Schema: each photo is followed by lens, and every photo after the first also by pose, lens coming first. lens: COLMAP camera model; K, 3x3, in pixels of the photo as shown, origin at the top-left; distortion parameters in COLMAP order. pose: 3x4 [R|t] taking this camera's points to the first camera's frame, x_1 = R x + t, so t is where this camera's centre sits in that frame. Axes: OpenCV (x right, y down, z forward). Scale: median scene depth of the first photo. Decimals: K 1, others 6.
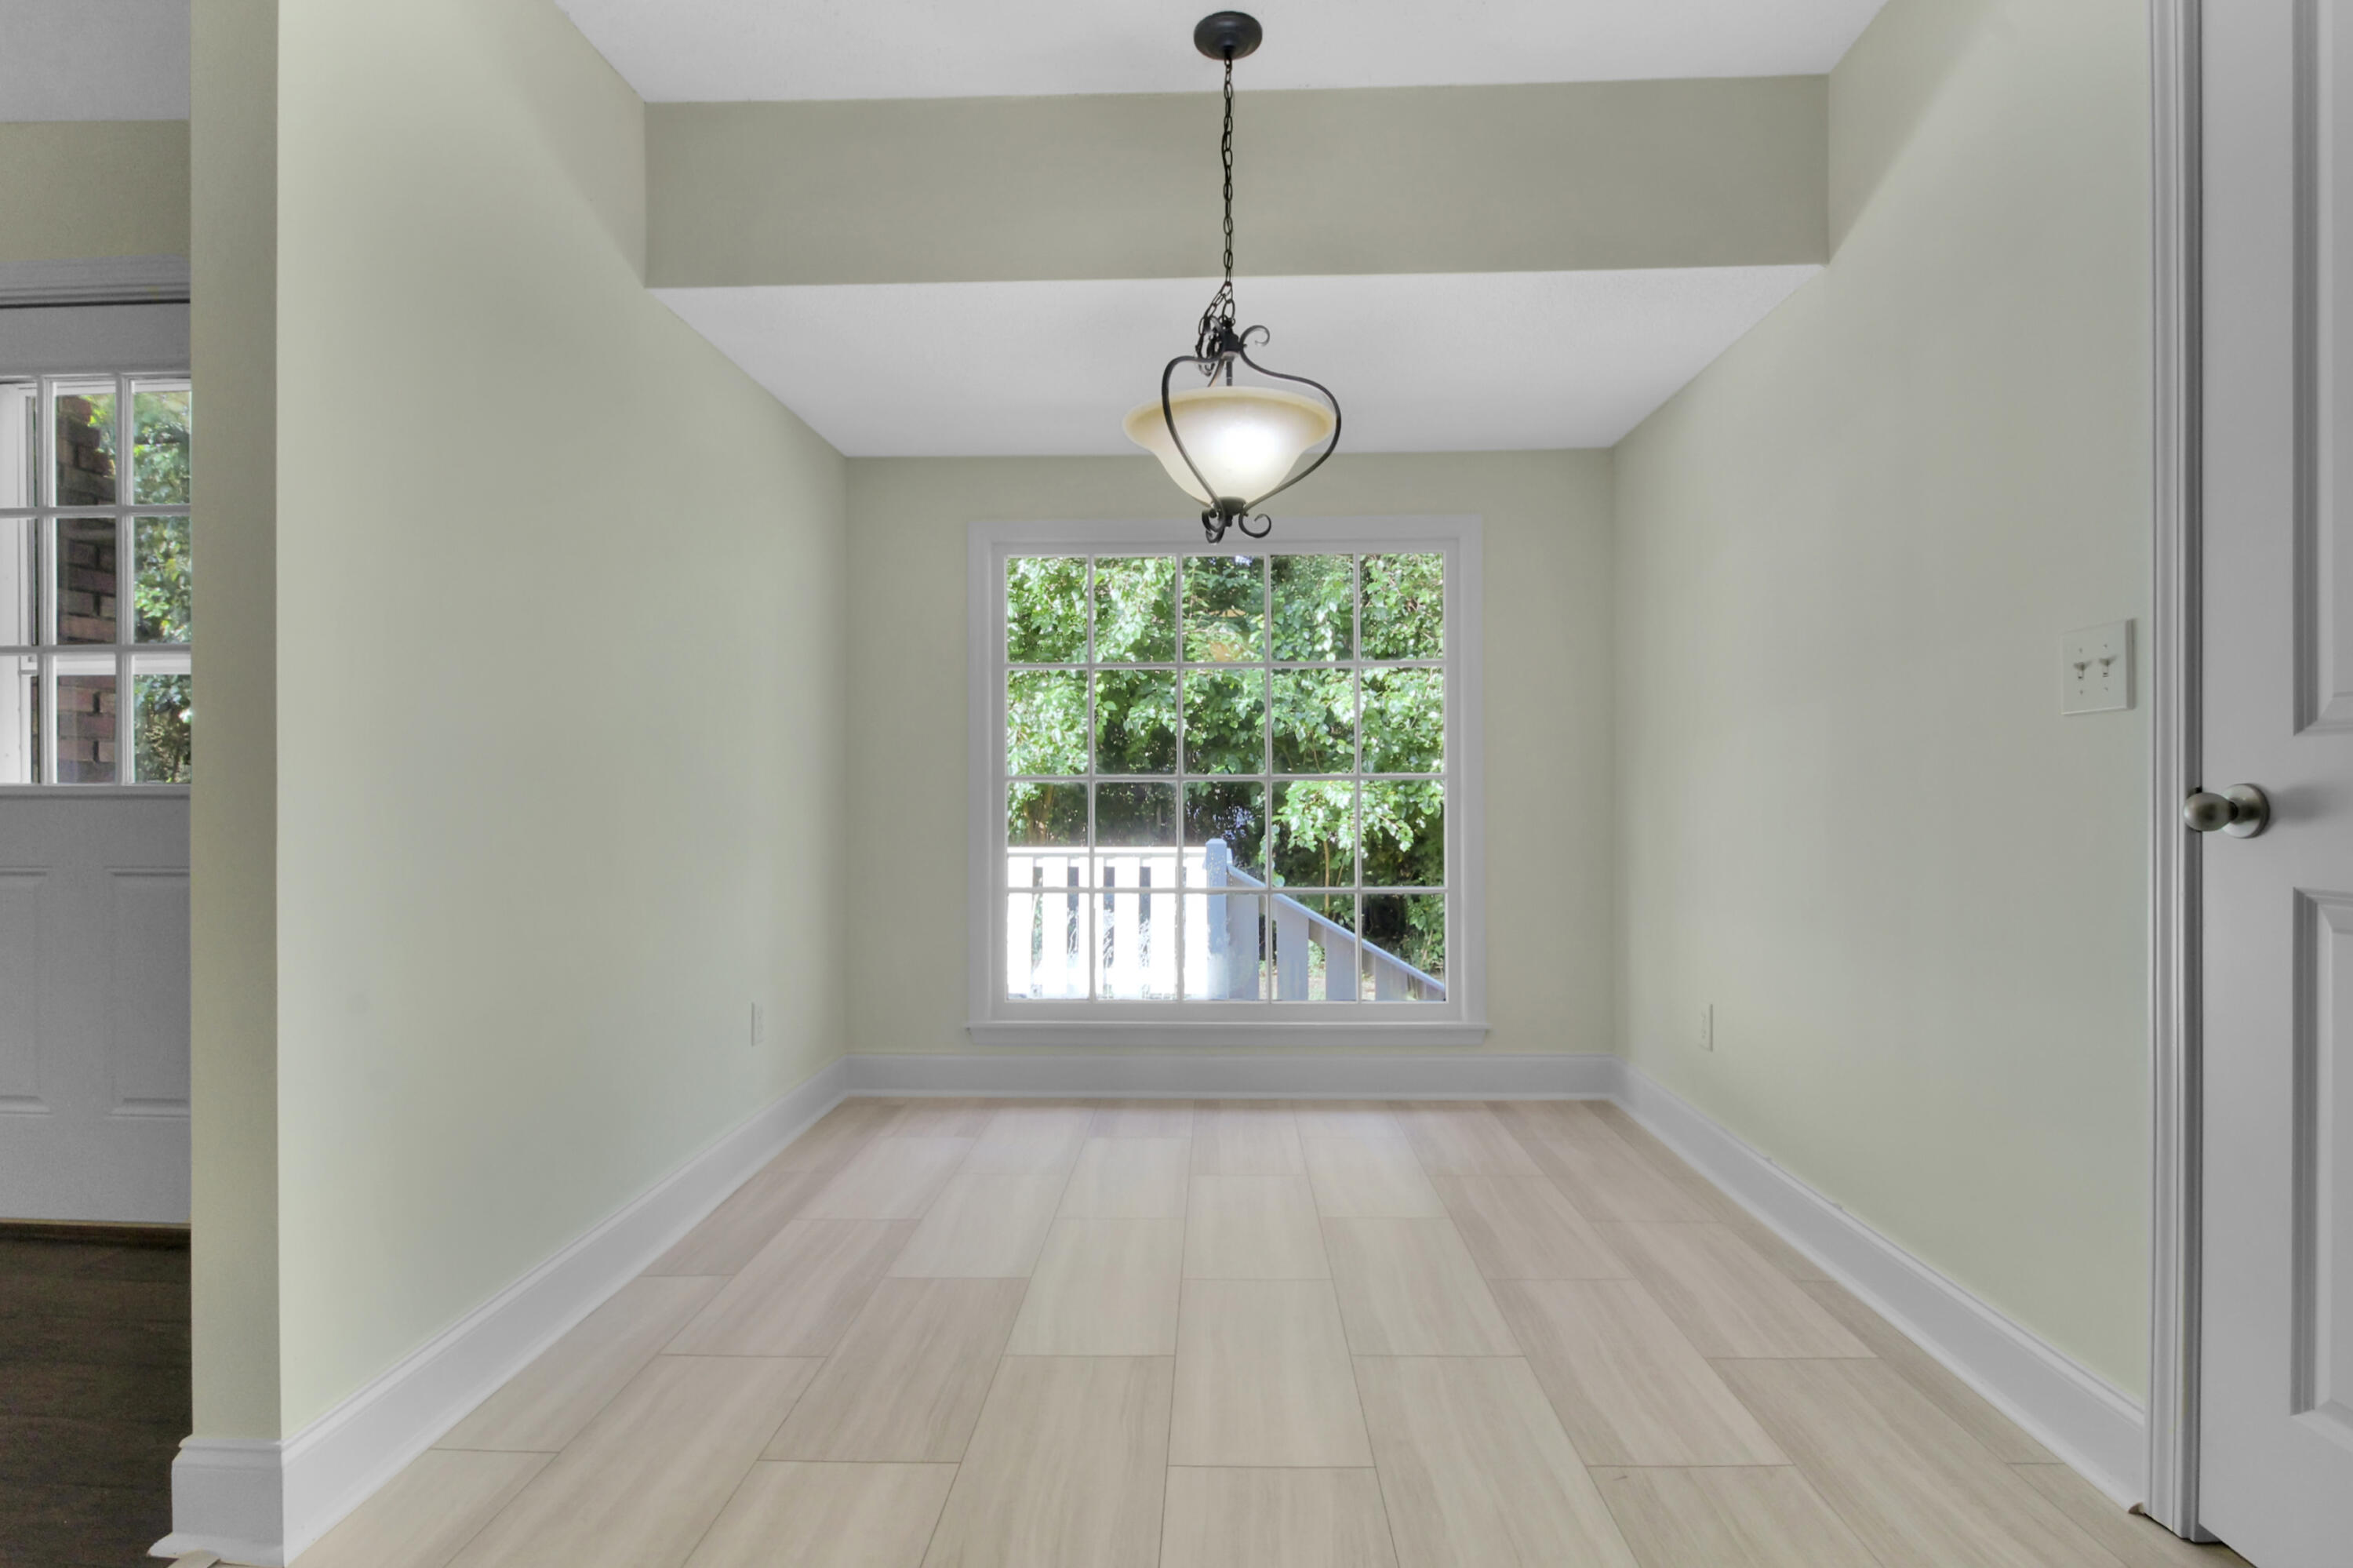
lens RADIAL K [[1129.4, 0, 1191.8], [0, 1129.4, 784.9], [0, 0, 1]] dist [0.001144, -0.000259]
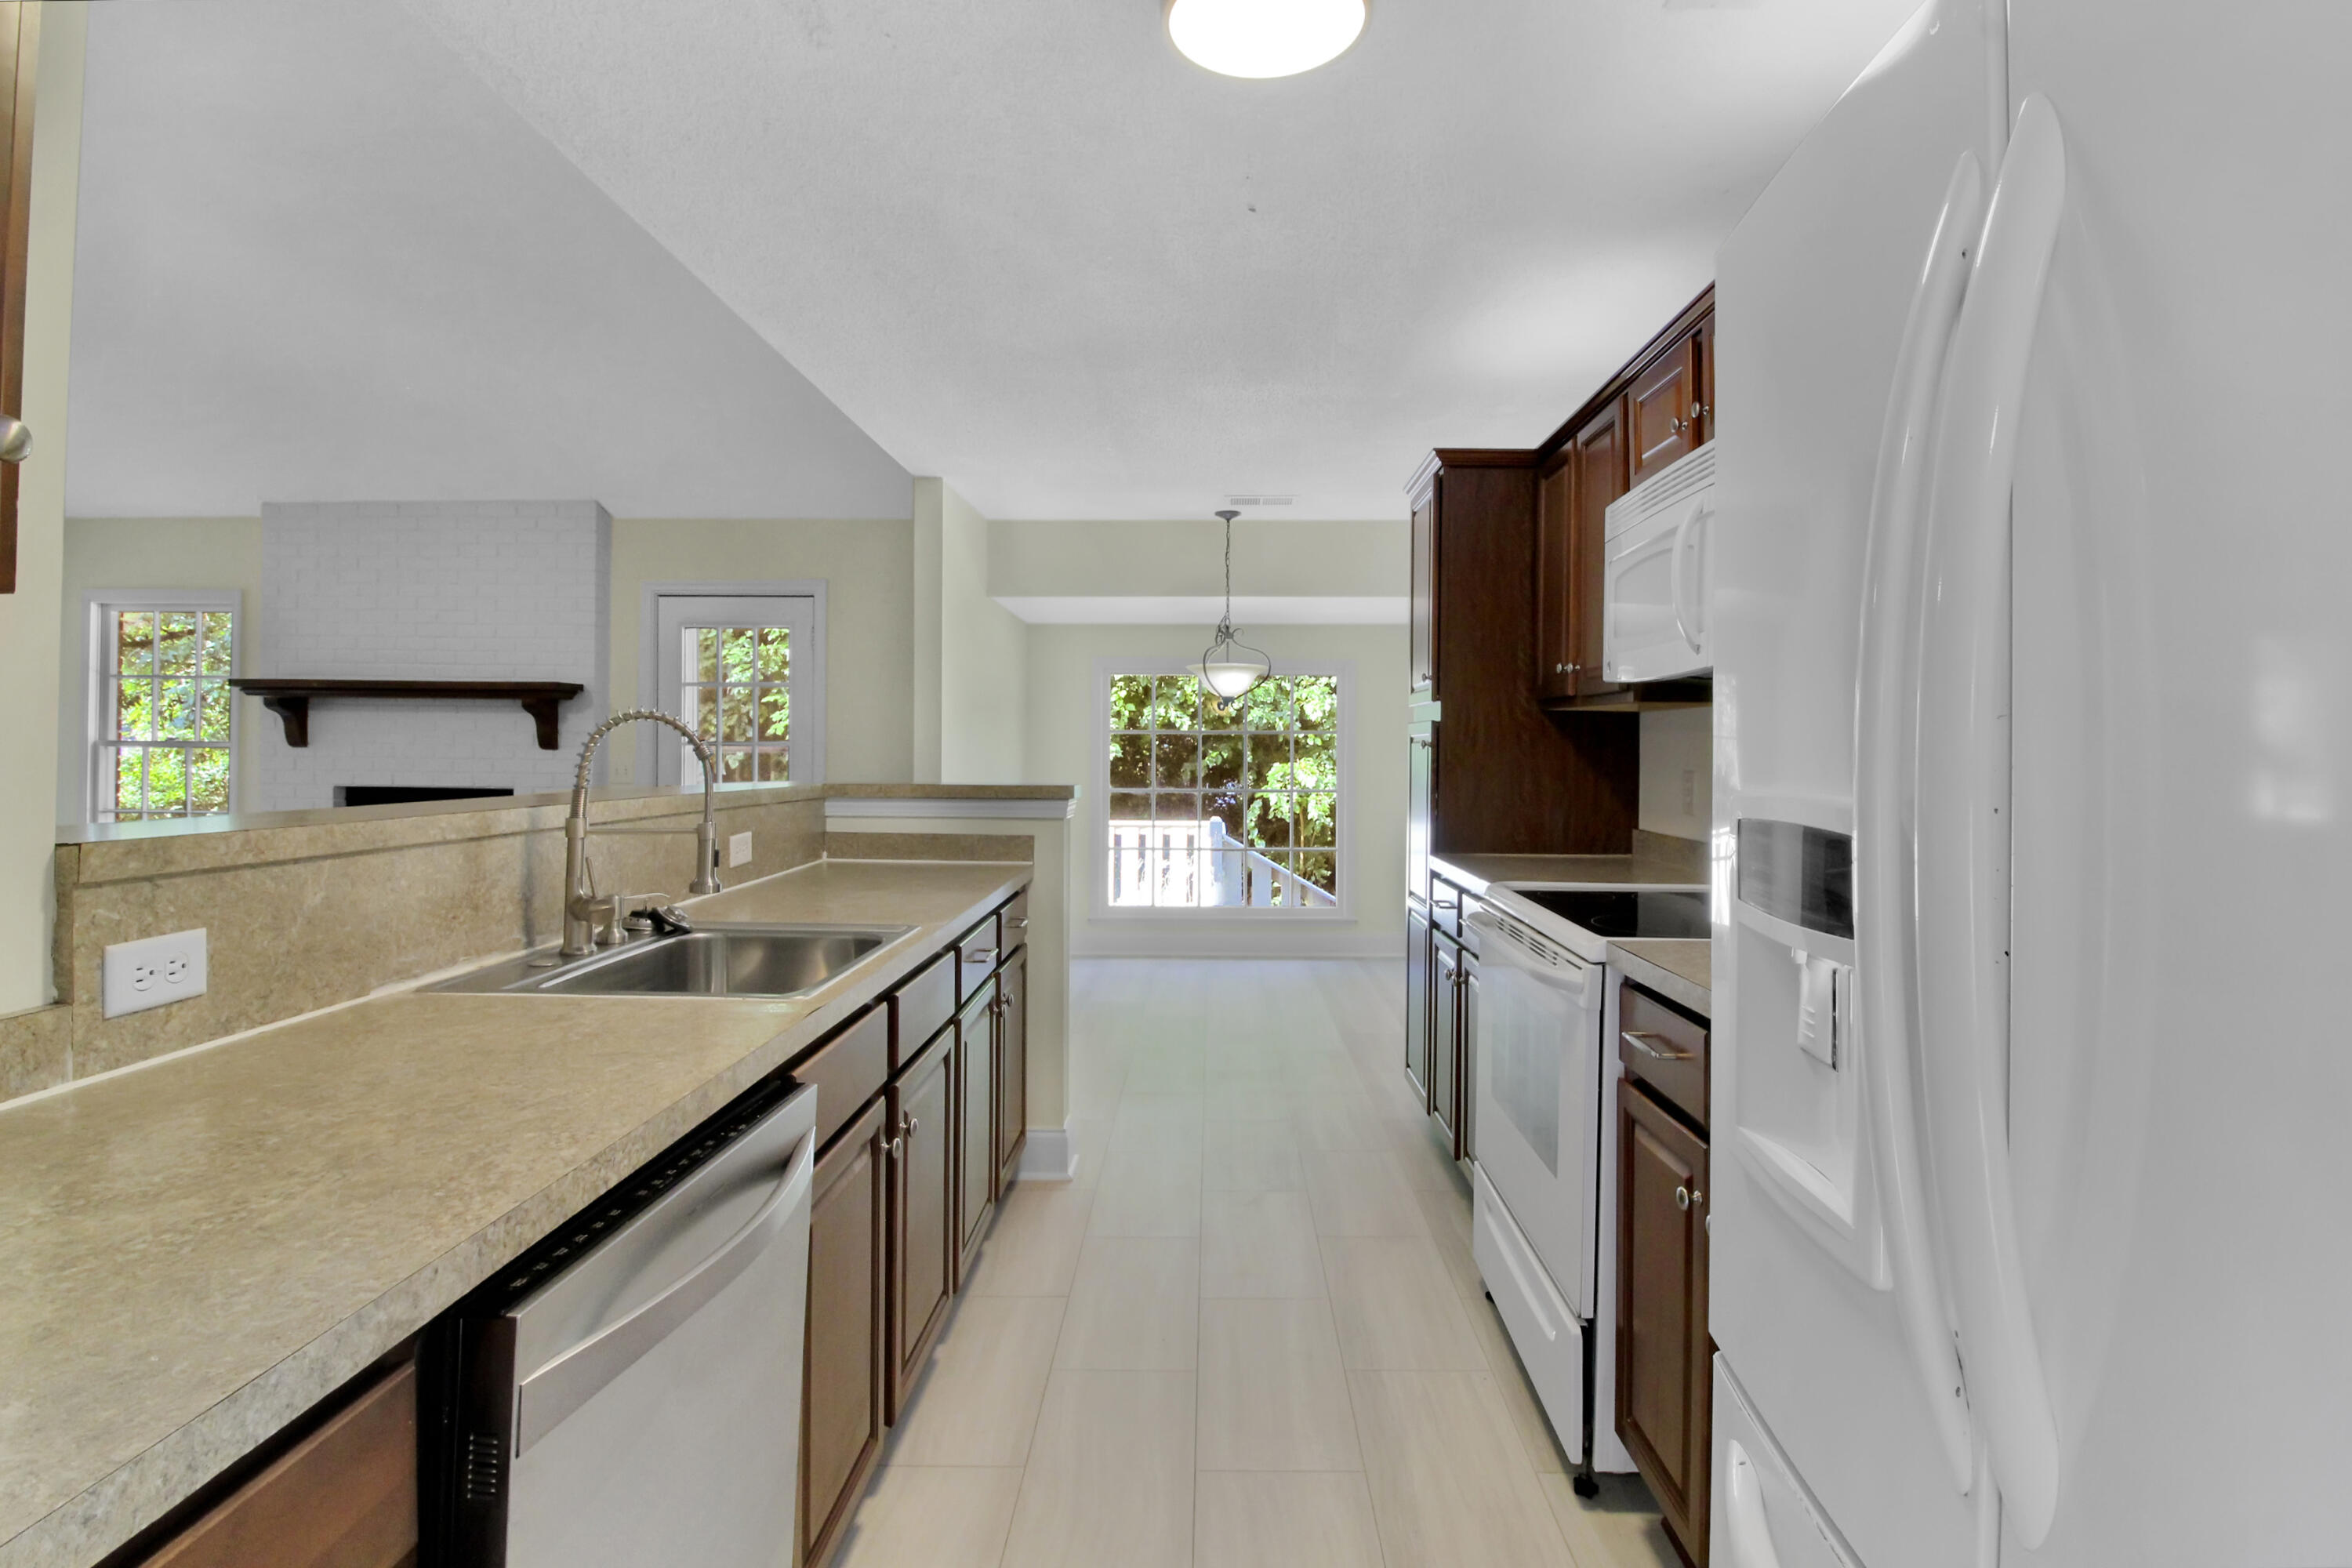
lens RADIAL K [[1128.9, 0, 1191.3], [0, 1128.9, 784.9], [0, 0, 1]] dist [0.001144, -0.000259]
pose [[0.999950, 0.006459, 0.007634, -0.012055], [-0.006706, 0.999437, 0.032864, -0.023923], [-0.007417, -0.032914, 0.999431, -0.280636]]
